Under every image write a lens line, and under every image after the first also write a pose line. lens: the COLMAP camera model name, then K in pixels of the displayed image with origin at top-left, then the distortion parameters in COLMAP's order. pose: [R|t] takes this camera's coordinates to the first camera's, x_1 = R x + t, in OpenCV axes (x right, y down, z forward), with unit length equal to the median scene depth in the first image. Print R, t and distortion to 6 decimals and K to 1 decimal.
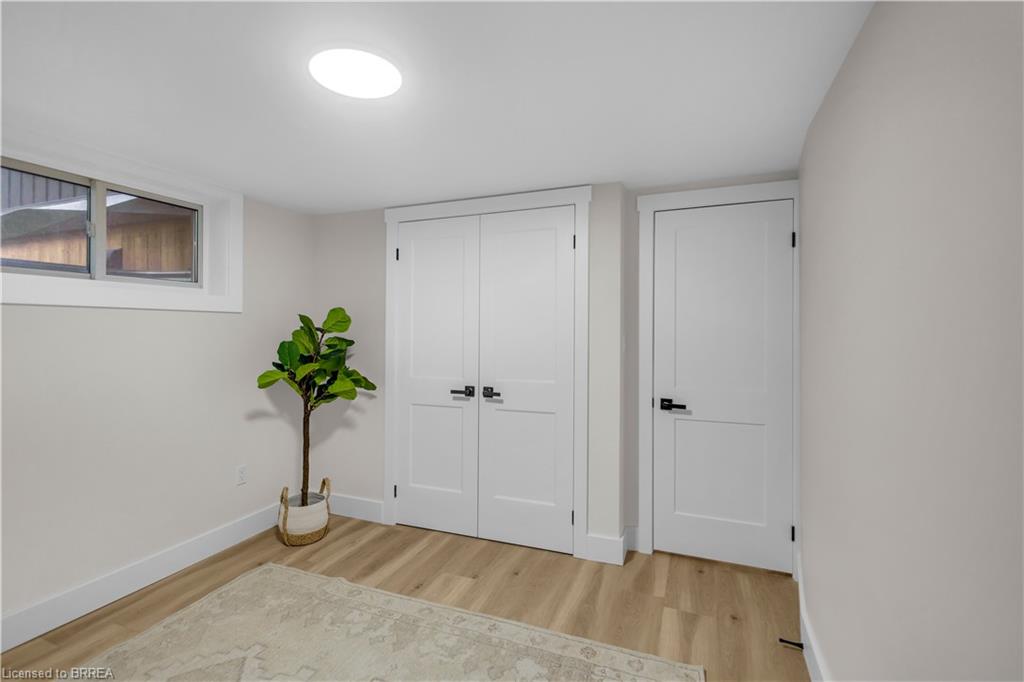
lens RADIAL K [[471.8, 0, 509.2], [0, 471.8, 335.3], [0, 0, 1]] dist [0.006223, -0.002271]
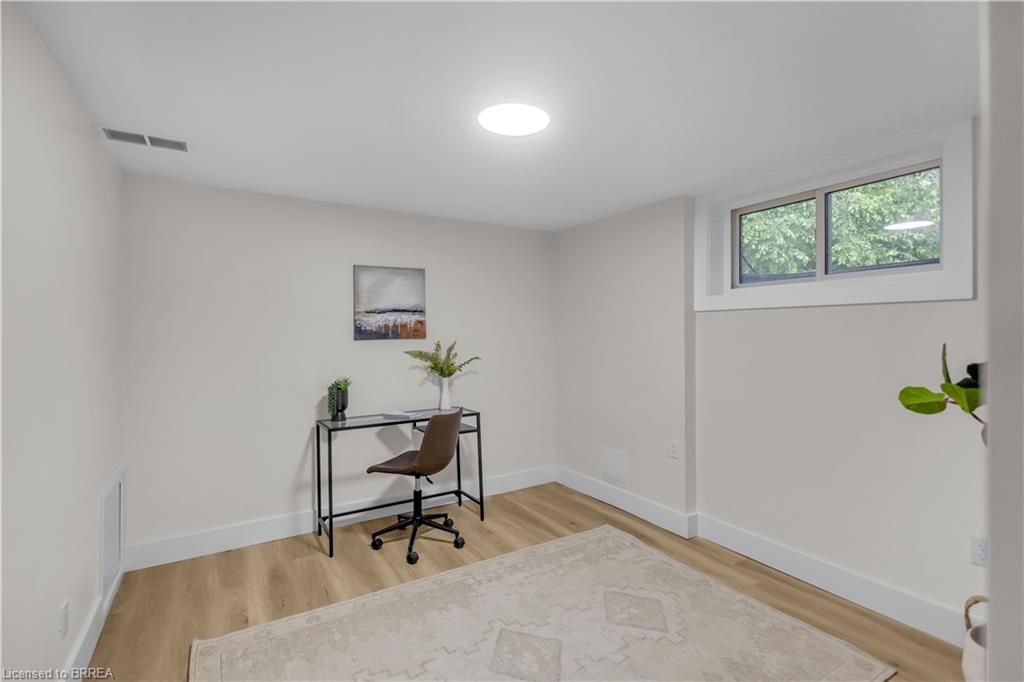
lens RADIAL K [[471.8, 0, 509.0], [0, 471.8, 337.0], [0, 0, 1]] dist [0.006223, -0.002271]
pose [[-0.607895, 0.006406, -0.793991, 0.421538], [-0.003490, 0.999936, 0.010739, 0.001211], [0.794010, 0.009299, -0.607834, 1.134323]]
